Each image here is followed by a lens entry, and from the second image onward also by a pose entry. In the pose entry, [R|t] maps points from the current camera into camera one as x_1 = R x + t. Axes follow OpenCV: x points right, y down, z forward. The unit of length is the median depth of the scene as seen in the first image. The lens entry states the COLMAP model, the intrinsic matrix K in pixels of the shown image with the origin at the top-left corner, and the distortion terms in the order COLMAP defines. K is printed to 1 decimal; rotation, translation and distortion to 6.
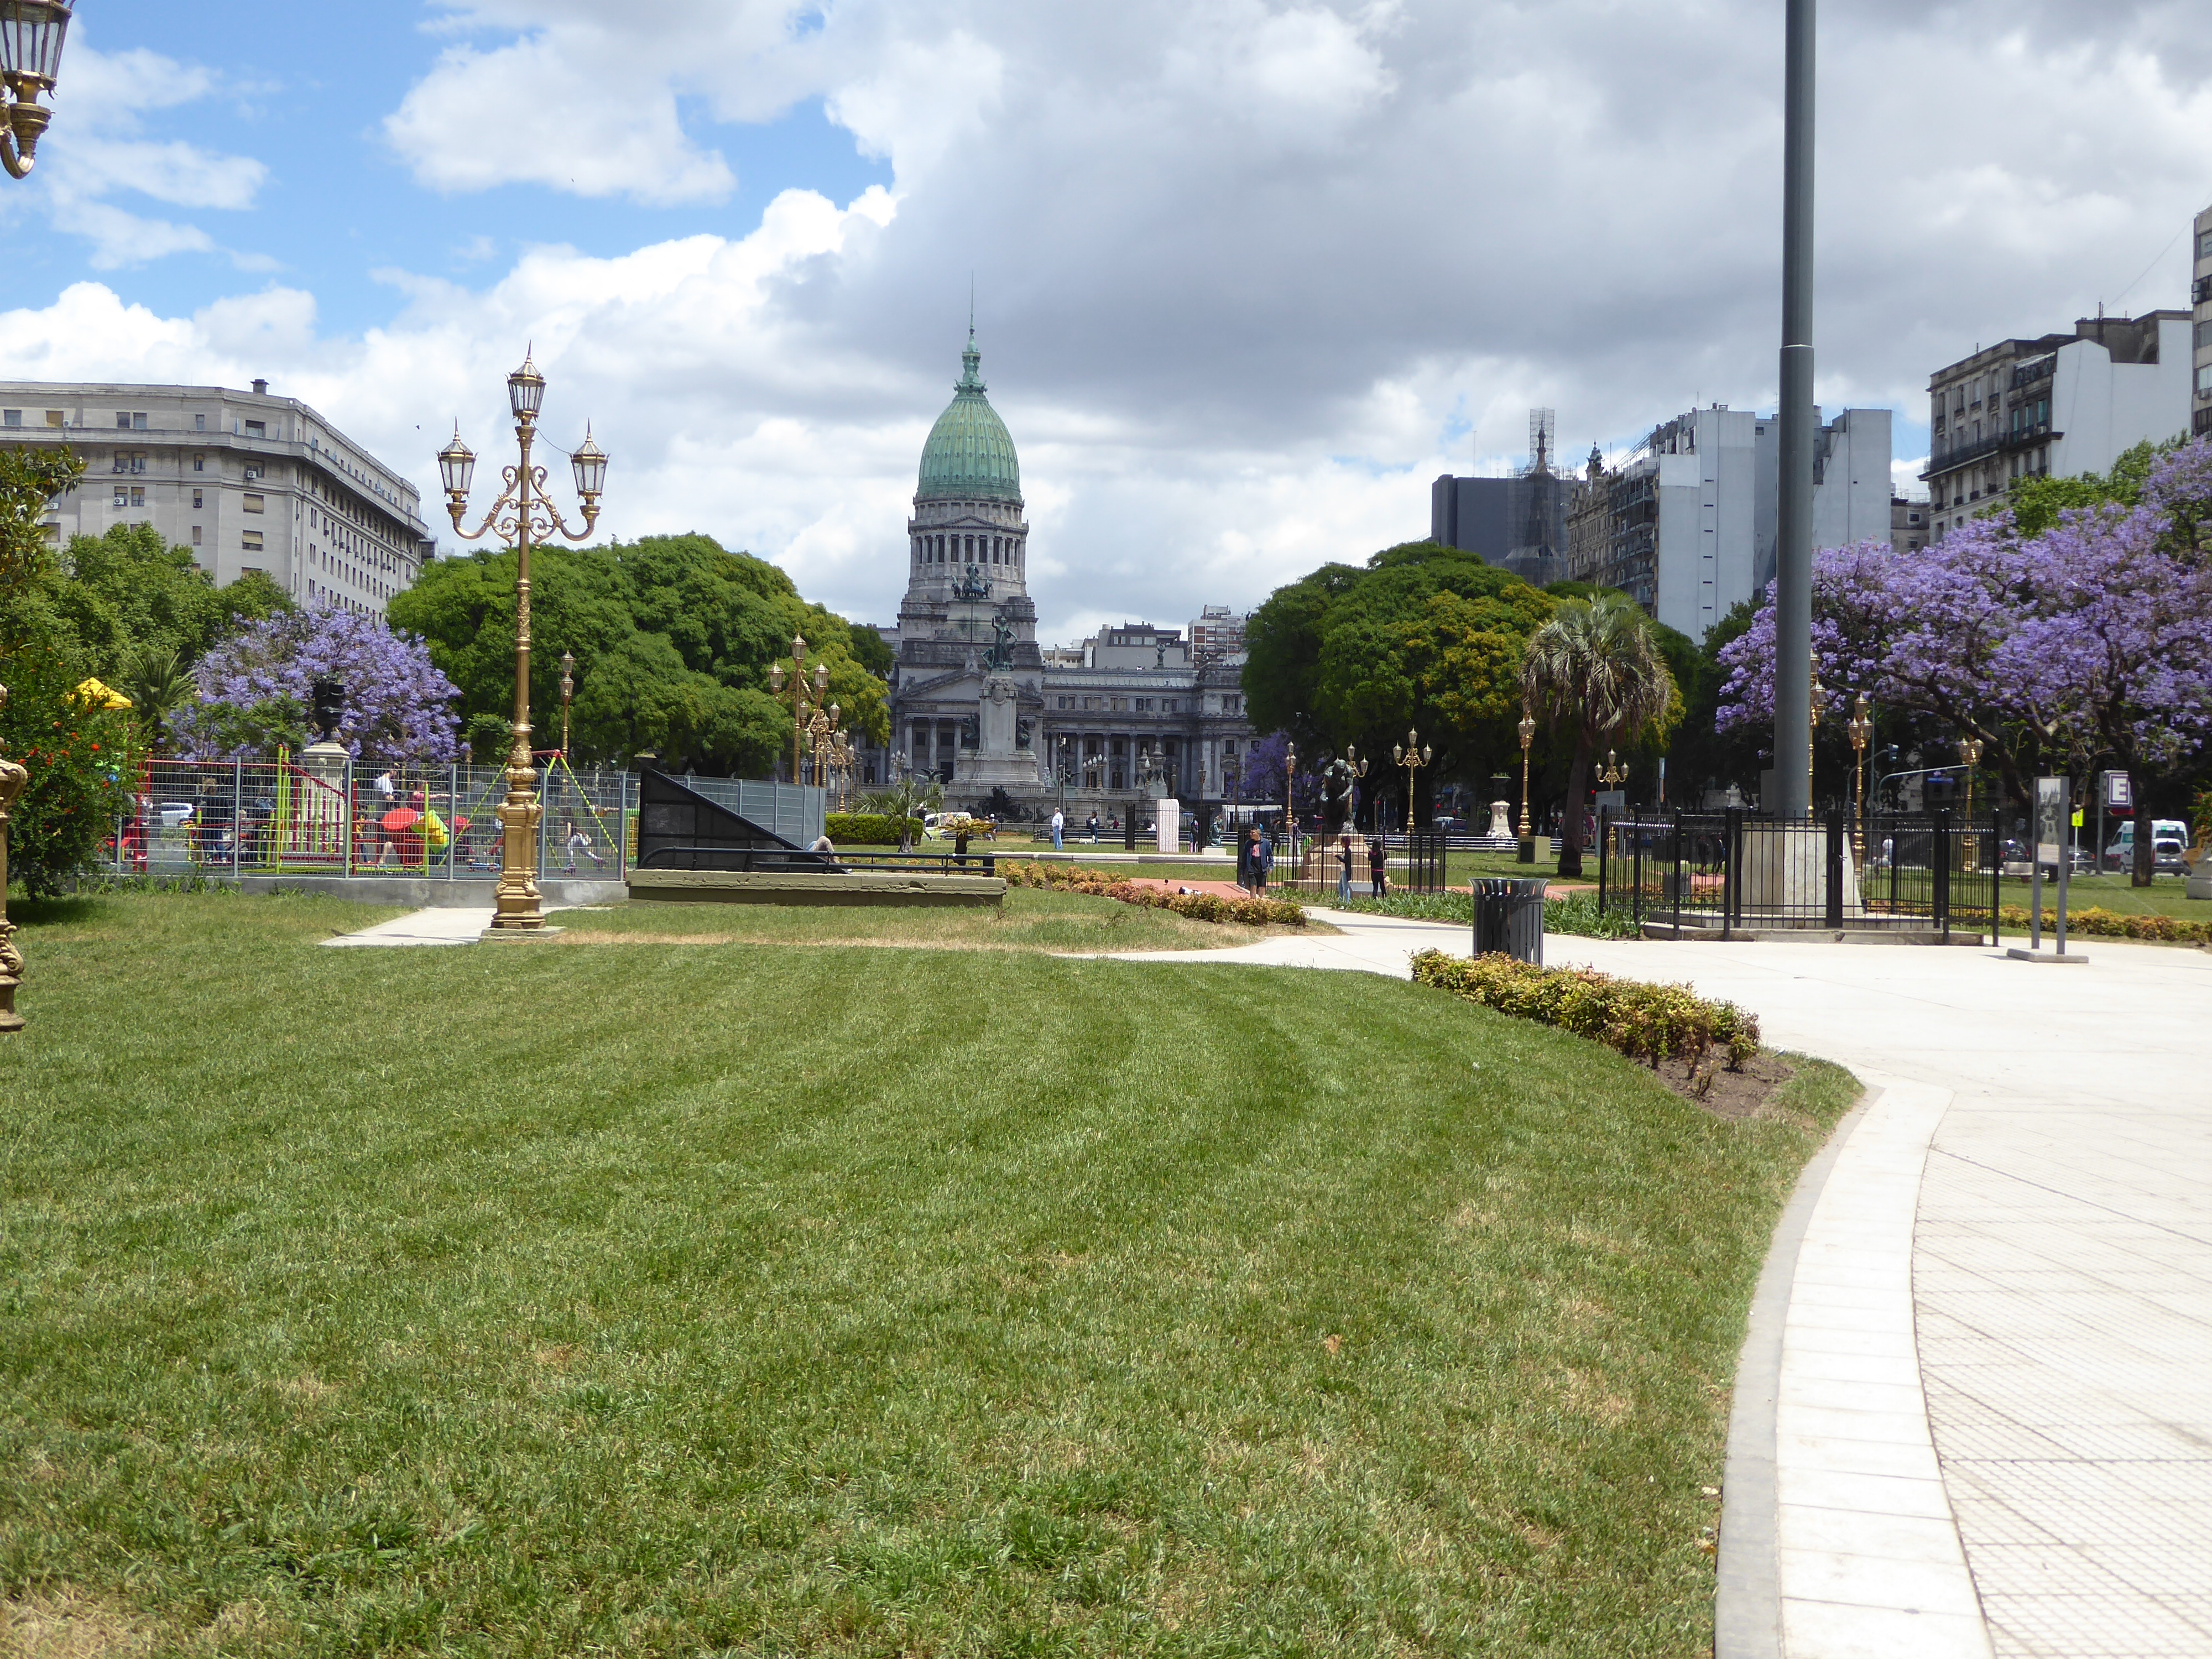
lens RADIAL K [[2959.6, 0, 1105.9], [0, 2959.6, 828.9], [0, 0, 1]] dist [0.002181, 0.000000]
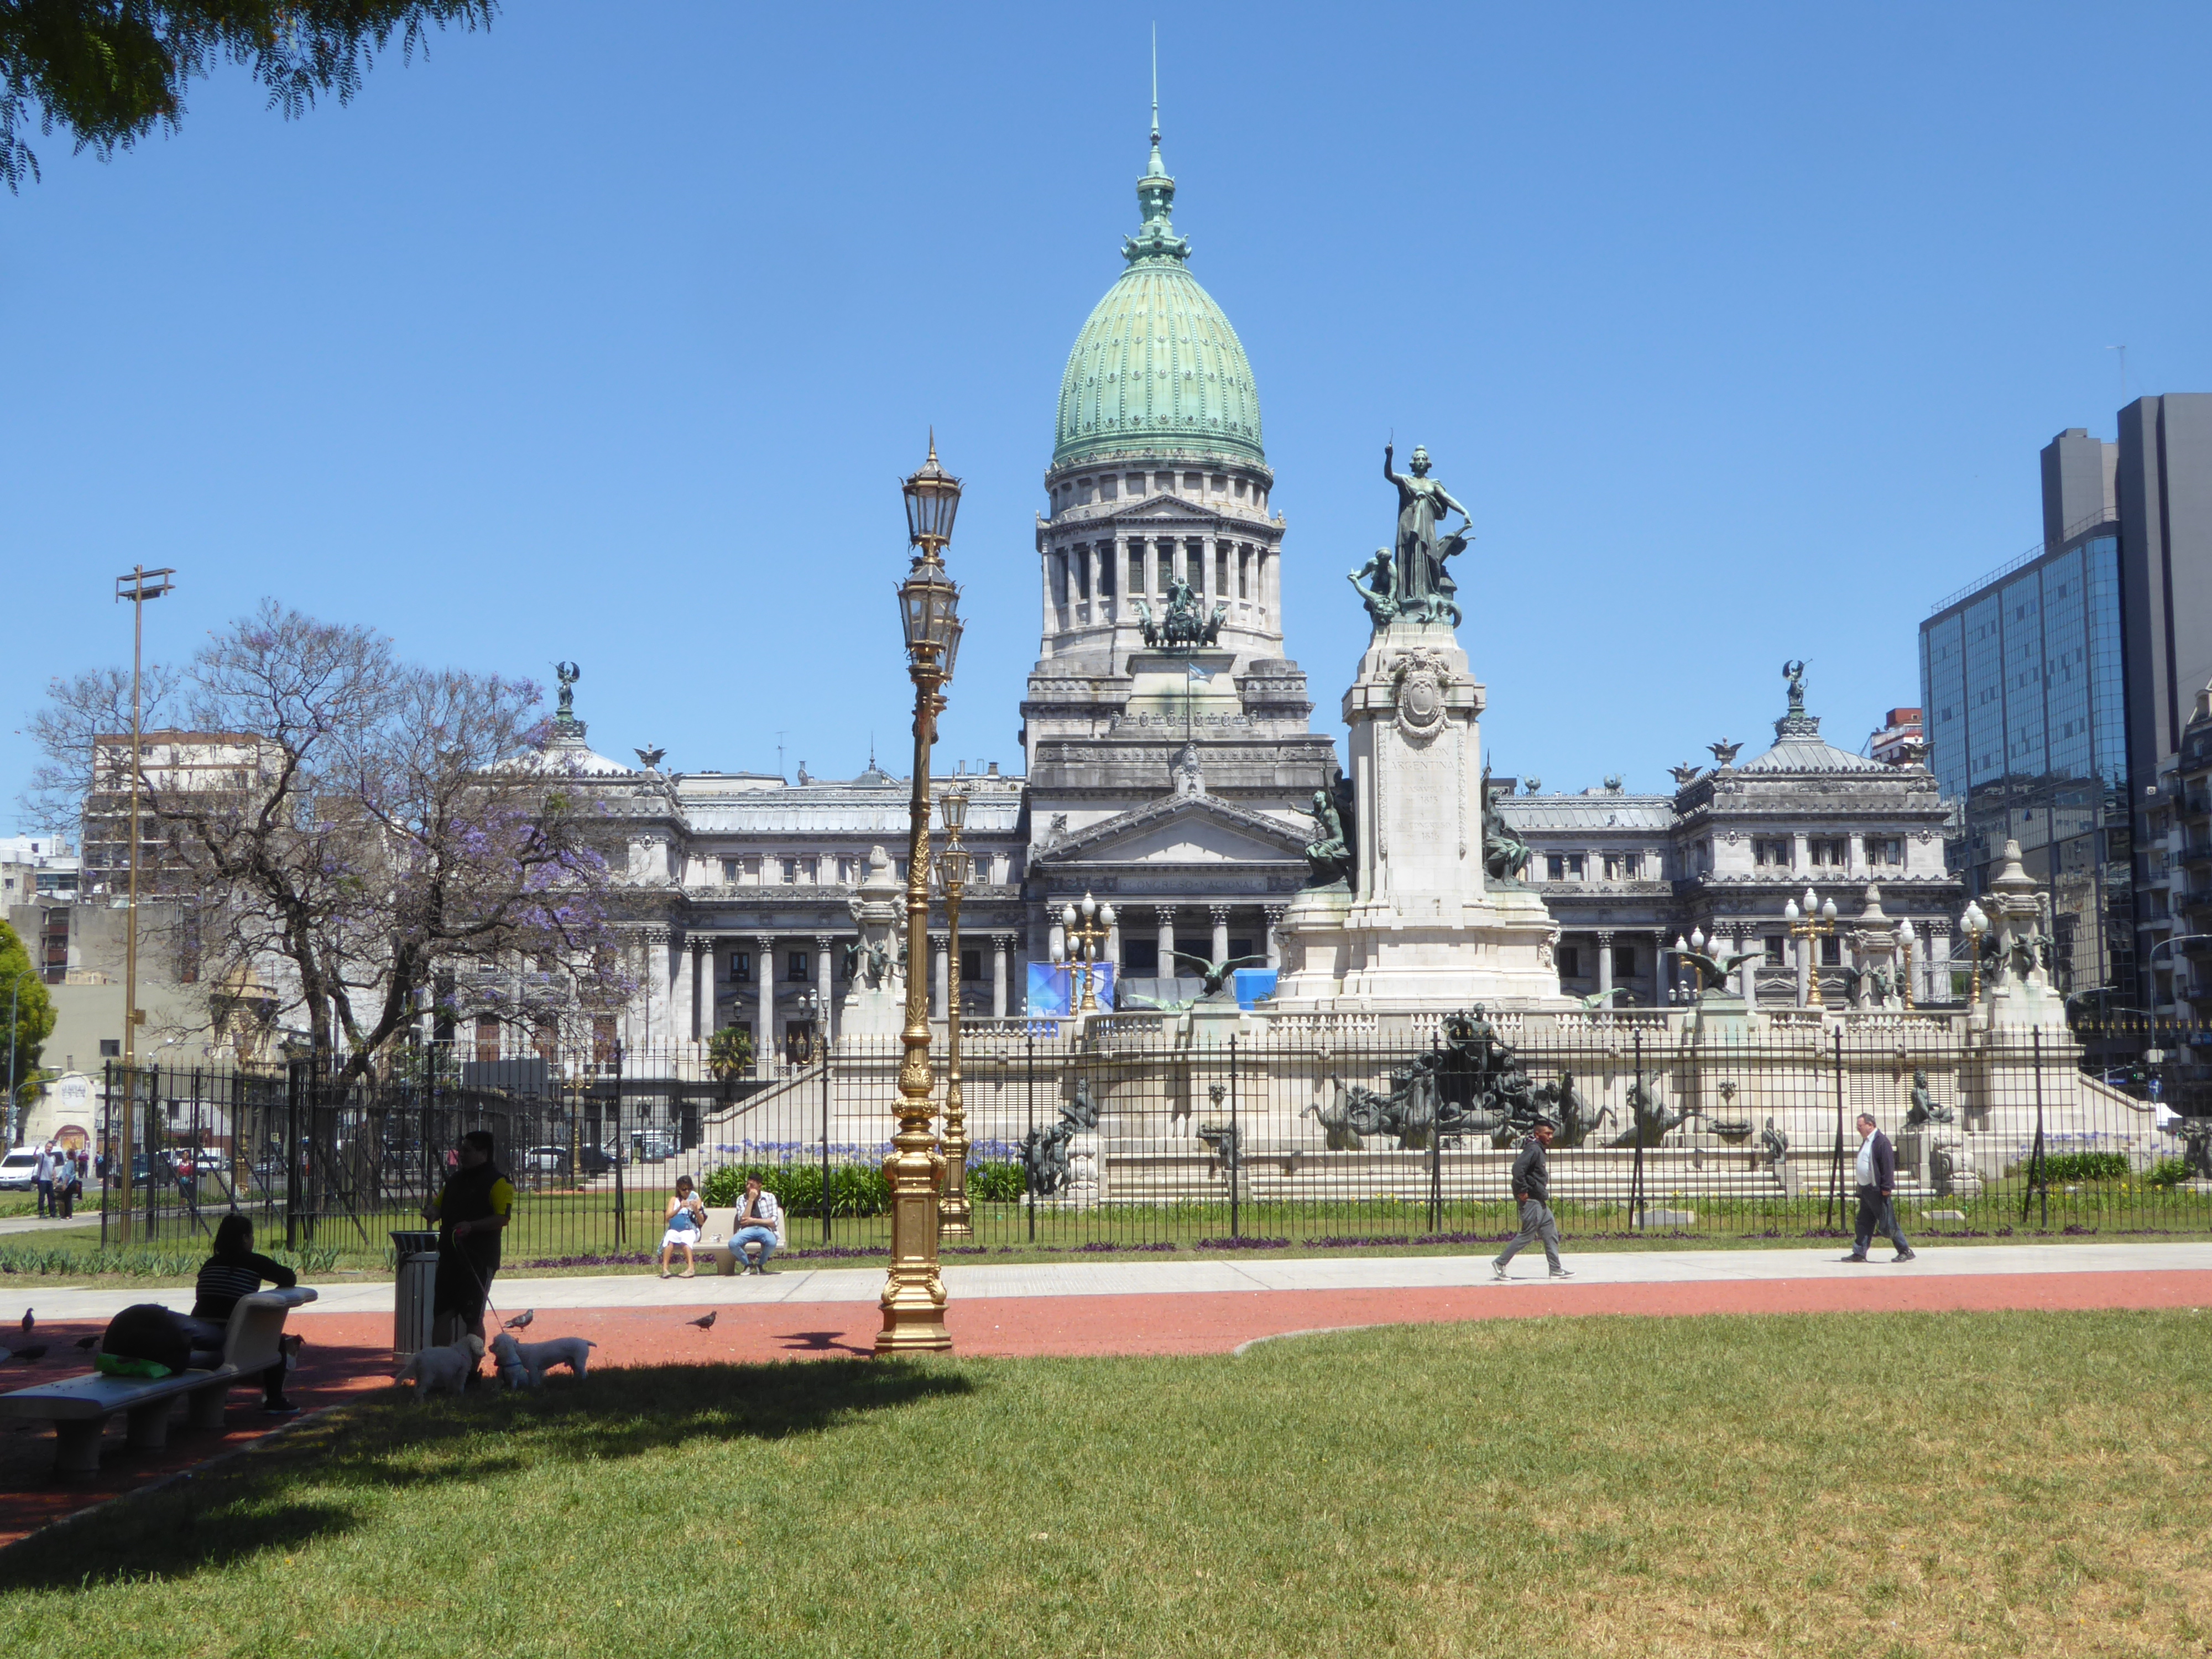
lens RADIAL K [[3218.2, 0, 1105.9], [0, 3218.2, 828.8], [0, 0, 1]] dist [0.003327, 0.000000]
pose [[0.998976, -0.030695, -0.033249, -0.039897], [0.027464, 0.995229, -0.093620, -0.003091], [0.035964, 0.092611, 0.995053, 0.482178]]
